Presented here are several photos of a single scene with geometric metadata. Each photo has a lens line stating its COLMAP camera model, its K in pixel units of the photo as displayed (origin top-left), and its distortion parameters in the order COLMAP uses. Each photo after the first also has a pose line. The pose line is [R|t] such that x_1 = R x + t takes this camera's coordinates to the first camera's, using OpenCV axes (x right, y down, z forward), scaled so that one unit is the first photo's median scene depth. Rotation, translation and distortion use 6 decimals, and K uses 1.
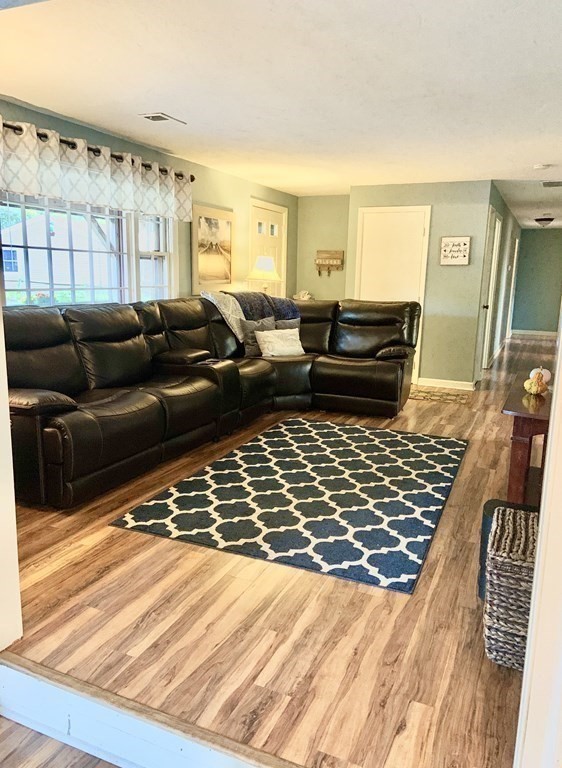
lens RADIAL K [[584.3, 0, 281.0], [0, 584.3, 384.0], [0, 0, 1]] dist [0.132395, -0.117979]
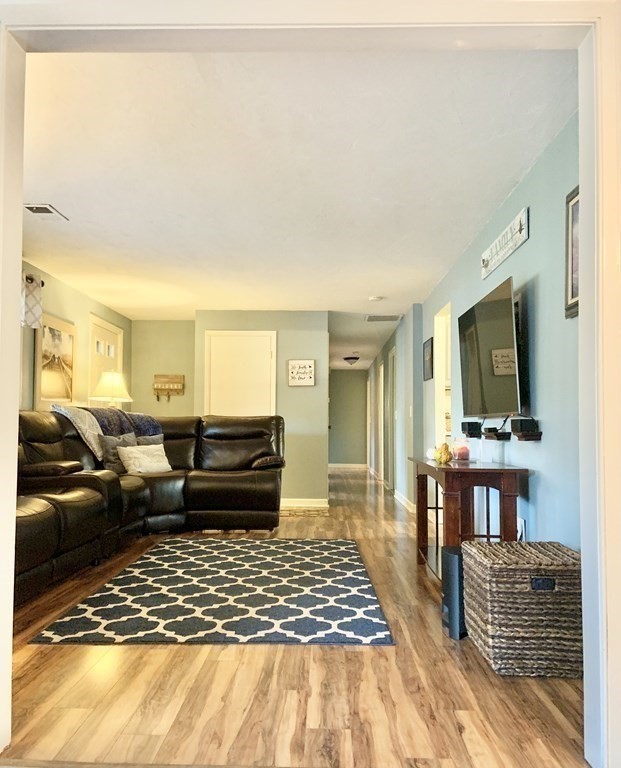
lens RADIAL K [[640.7, 0, 309.9], [0, 640.7, 405.0], [0, 0, 1]] dist [0.094238, -0.004562]
pose [[0.923080, -0.003415, 0.384594, -0.226748], [0.088327, 0.975116, -0.203338, 0.110691], [-0.374329, 0.221667, 0.900412, -0.024081]]
